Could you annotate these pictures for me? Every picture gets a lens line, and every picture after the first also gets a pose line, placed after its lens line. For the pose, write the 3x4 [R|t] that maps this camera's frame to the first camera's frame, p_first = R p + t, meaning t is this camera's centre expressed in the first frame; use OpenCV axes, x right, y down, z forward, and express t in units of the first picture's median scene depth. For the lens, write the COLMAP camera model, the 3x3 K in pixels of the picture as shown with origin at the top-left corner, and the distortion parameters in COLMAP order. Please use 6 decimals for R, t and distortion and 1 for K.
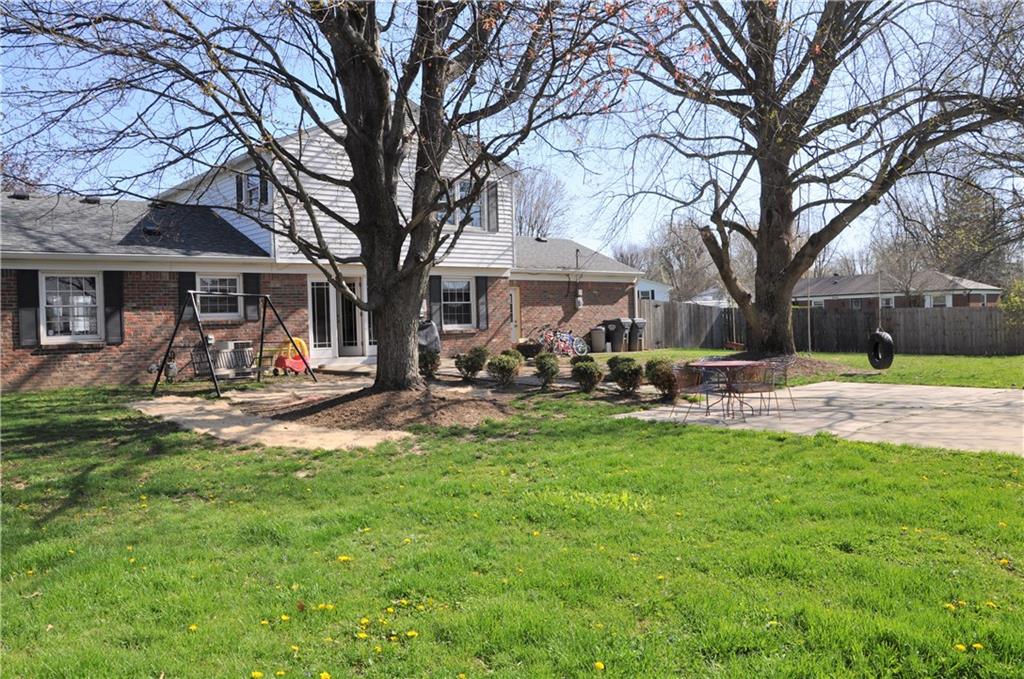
lens RADIAL K [[835.2, 0, 512.0], [0, 835.2, 339.5], [0, 0, 1]] dist [-0.002536, 0.001448]
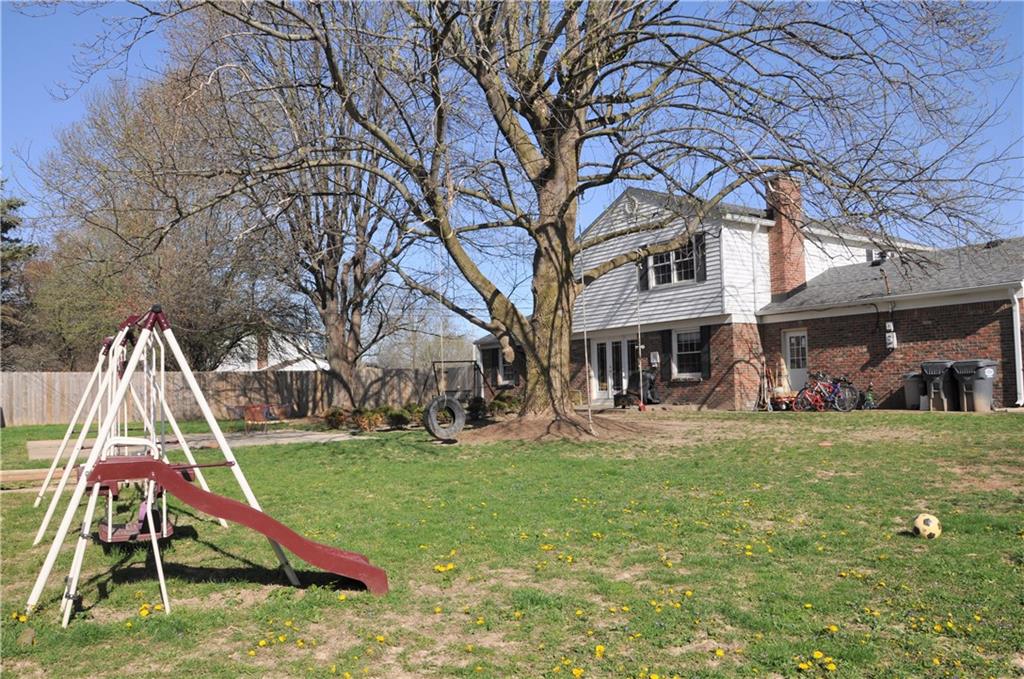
lens RADIAL K [[835.2, 0, 512.0], [0, 835.2, 339.5], [0, 0, 1]] dist [-0.002536, 0.001448]
pose [[-0.101487, -0.037349, -0.994136, 0.896007], [0.008364, 0.999228, -0.038394, -0.019767], [0.994802, -0.012211, -0.101096, 0.782777]]
